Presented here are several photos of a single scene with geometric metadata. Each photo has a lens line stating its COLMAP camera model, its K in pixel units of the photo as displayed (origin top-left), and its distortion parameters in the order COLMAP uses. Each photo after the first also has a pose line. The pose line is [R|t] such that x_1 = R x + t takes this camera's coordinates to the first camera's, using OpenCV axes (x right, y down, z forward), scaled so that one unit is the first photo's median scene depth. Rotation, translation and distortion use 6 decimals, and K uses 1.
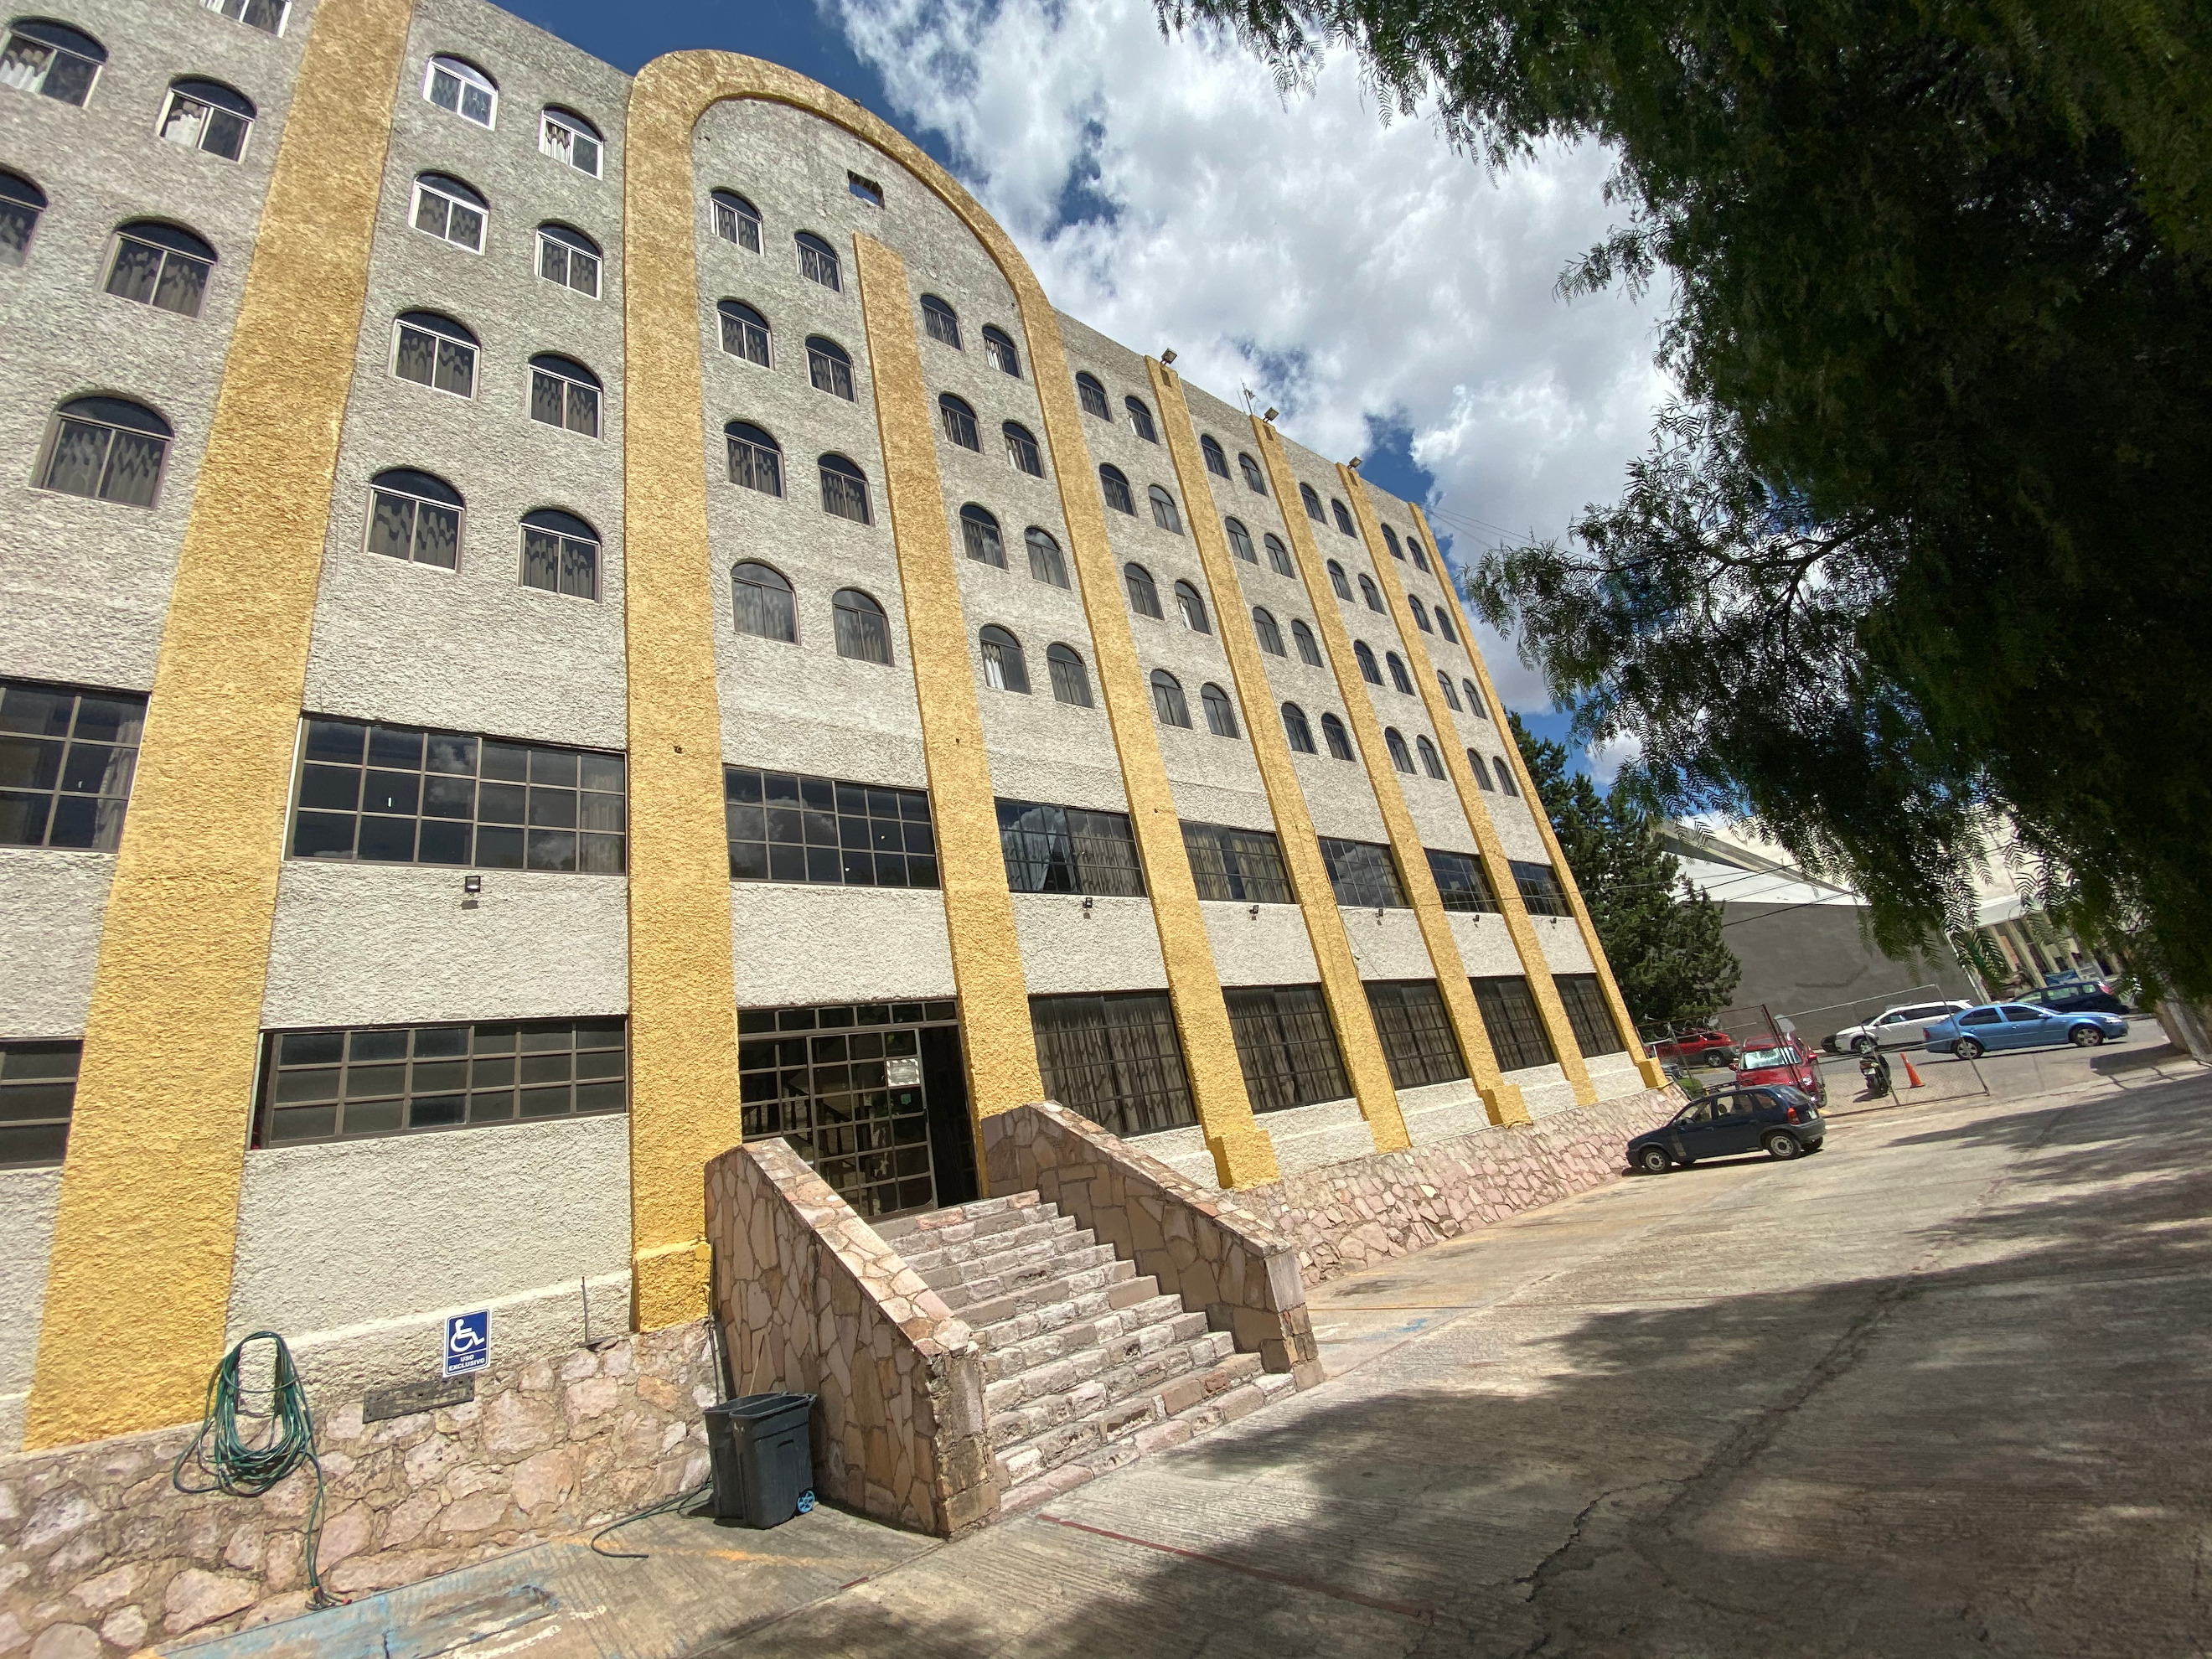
lens RADIAL K [[897.3, 0, 1106.0], [0, 897.3, 829.5], [0, 0, 1]] dist [0.029151, -0.024983]
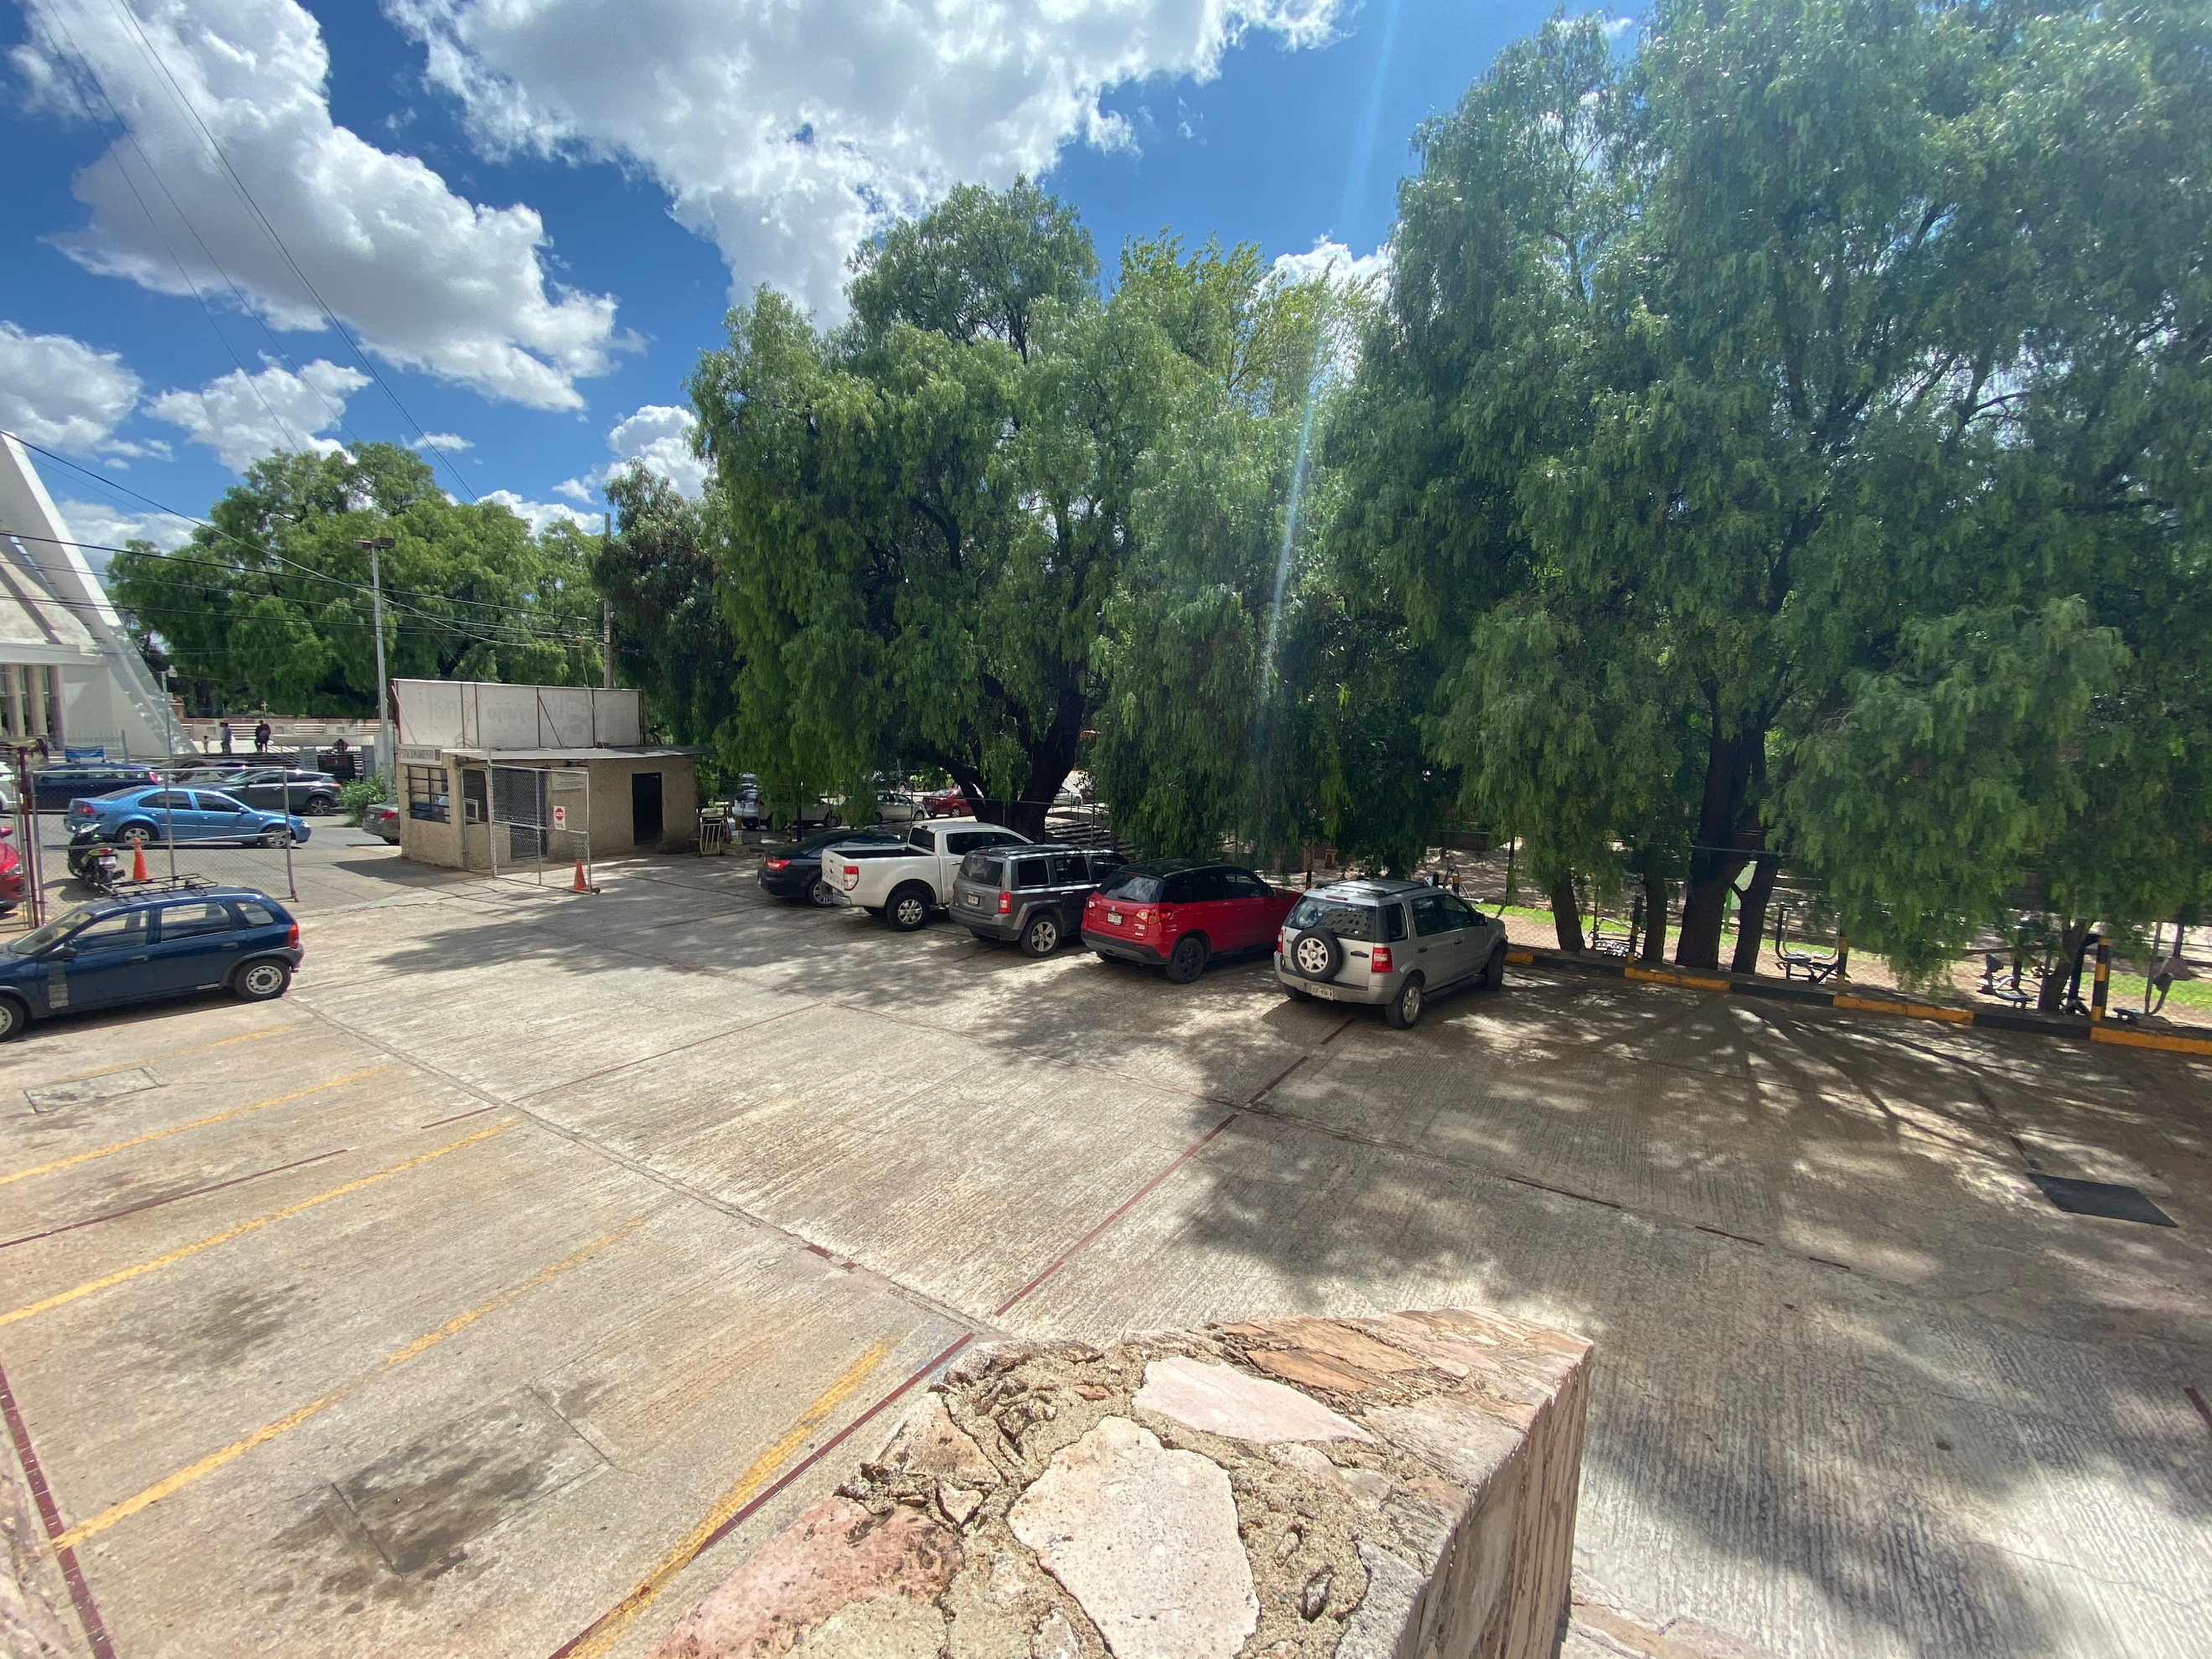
lens RADIAL K [[897.3, 0, 1106.0], [0, 897.3, 829.5], [0, 0, 1]] dist [0.029151, -0.024983]
pose [[-0.323607, 0.078785, 0.942906, -0.290279], [-0.302086, 0.935772, -0.181866, 0.612124], [-0.896673, -0.343692, -0.279022, 2.273626]]
